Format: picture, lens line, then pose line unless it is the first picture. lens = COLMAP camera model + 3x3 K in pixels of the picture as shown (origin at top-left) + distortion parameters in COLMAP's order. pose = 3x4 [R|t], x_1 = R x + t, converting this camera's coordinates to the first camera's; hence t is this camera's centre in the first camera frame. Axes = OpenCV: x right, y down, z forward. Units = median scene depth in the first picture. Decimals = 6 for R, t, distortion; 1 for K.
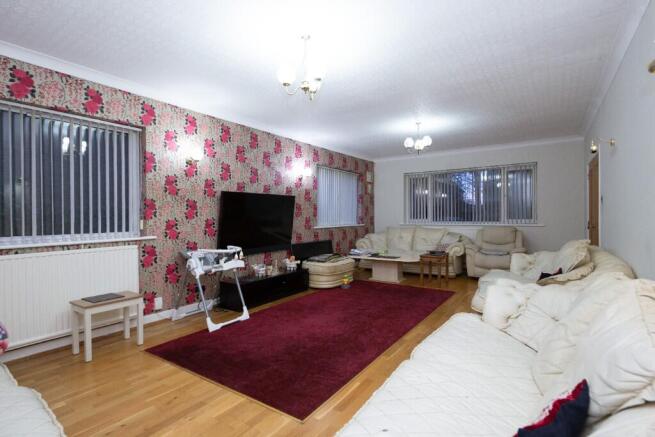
lens RADIAL K [[323.0, 0, 327.5], [0, 323.0, 218.5], [0, 0, 1]] dist [0.000547, 0.000178]
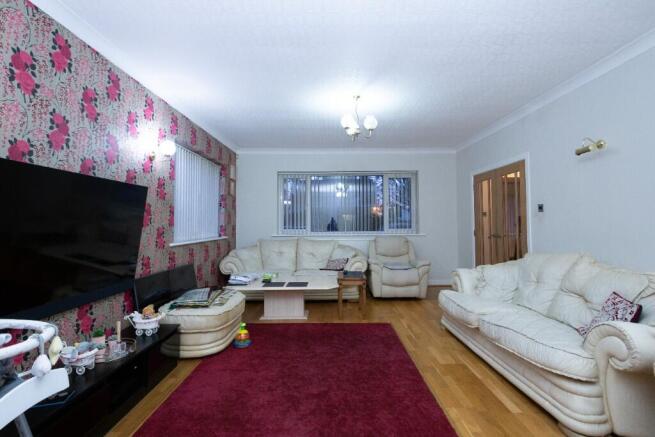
lens RADIAL K [[323.8, 0, 328.4], [0, 323.8, 208.5], [0, 0, 1]] dist [0.004451, 0.000835]
pose [[0.821341, 0.030403, 0.569627, -0.147222], [0.003677, 0.998276, -0.058583, -0.001960], [-0.570426, 0.050211, 0.819813, 0.368277]]
